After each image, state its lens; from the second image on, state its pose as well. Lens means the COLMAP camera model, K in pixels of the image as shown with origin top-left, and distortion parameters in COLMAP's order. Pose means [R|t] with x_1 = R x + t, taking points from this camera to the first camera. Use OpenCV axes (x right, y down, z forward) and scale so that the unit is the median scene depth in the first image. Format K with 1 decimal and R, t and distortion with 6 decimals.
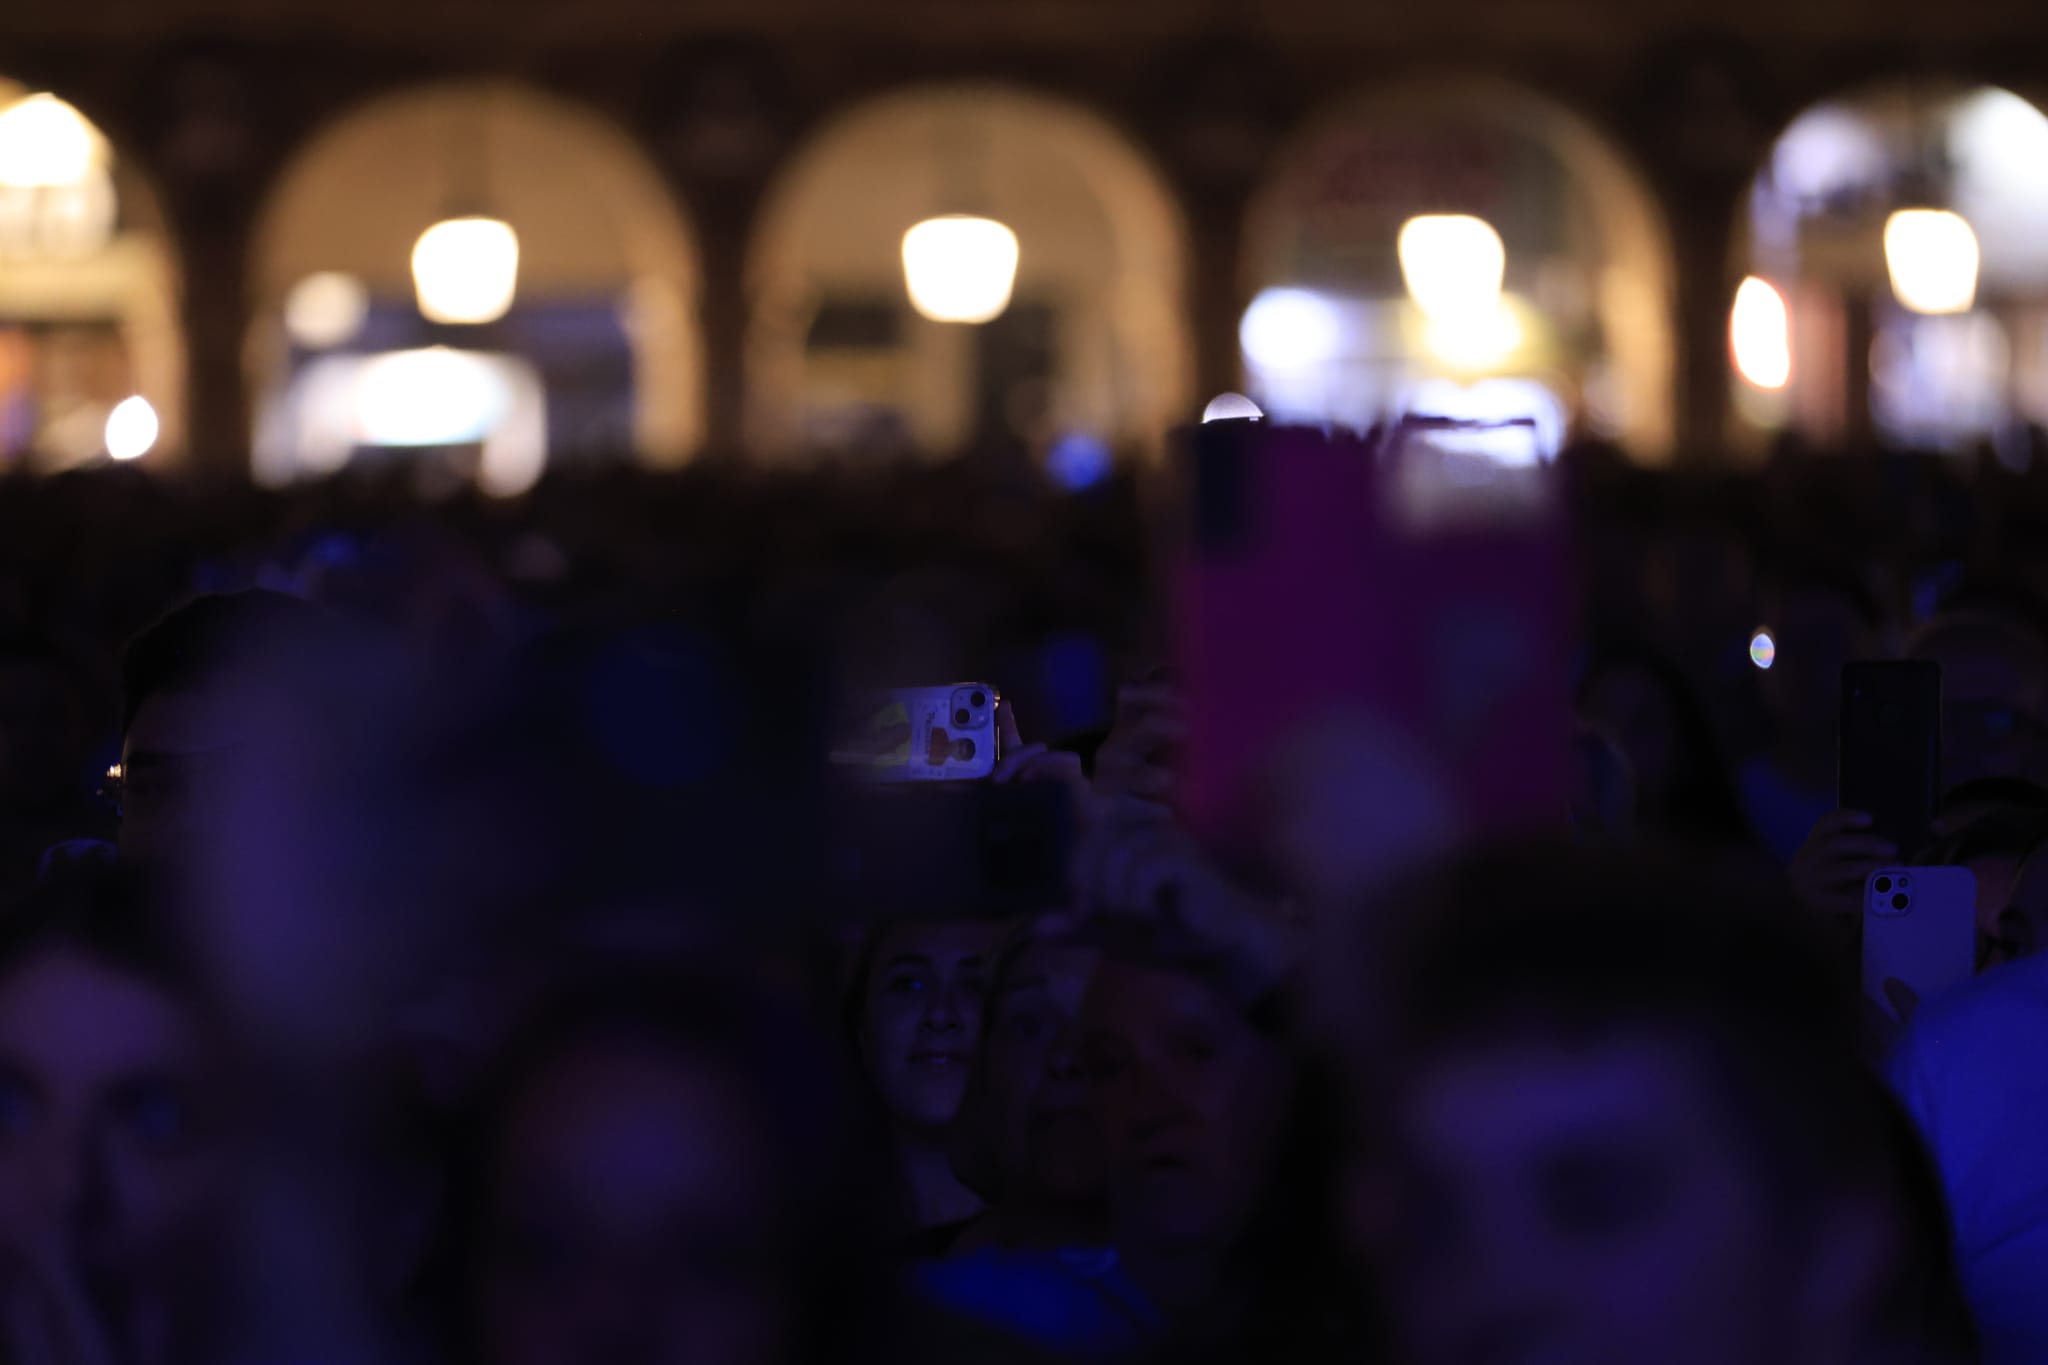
lens RADIAL K [[955.4, 0, 1016.9], [0, 955.4, 673.6], [0, 0, 1]] dist [0.005144, 0.000953]
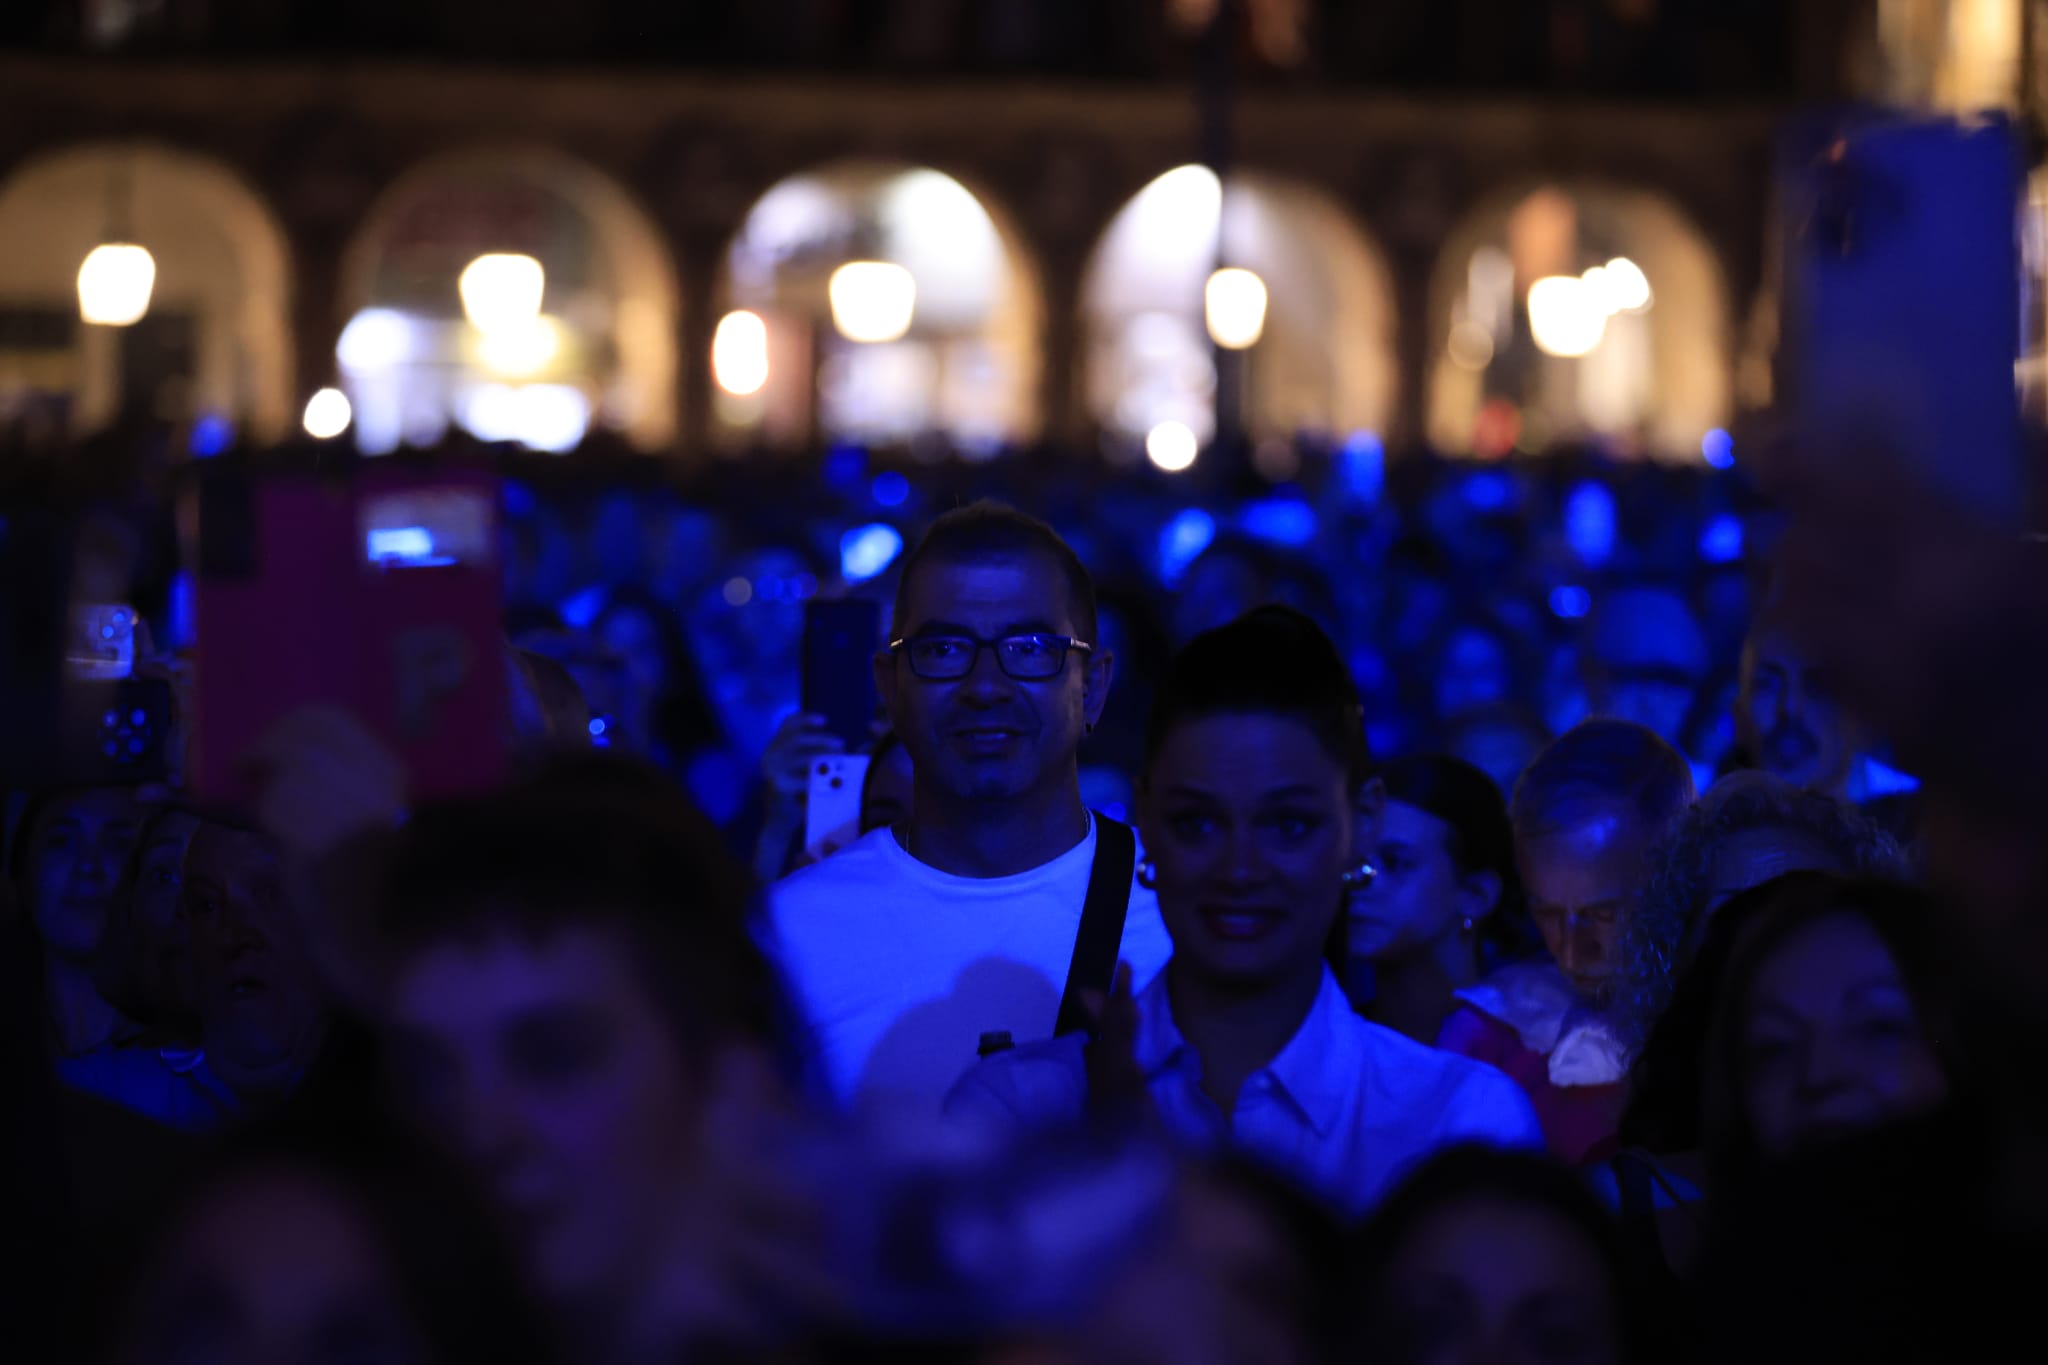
lens RADIAL K [[955.4, 0, 1028.4], [0, 955.4, 671.5], [0, 0, 1]] dist [0.005144, 0.000953]
pose [[0.999378, 0.010737, 0.033585, 1.131167], [-0.011315, 0.999790, 0.017067, 0.056225], [-0.033394, -0.017436, 0.999290, -0.333074]]
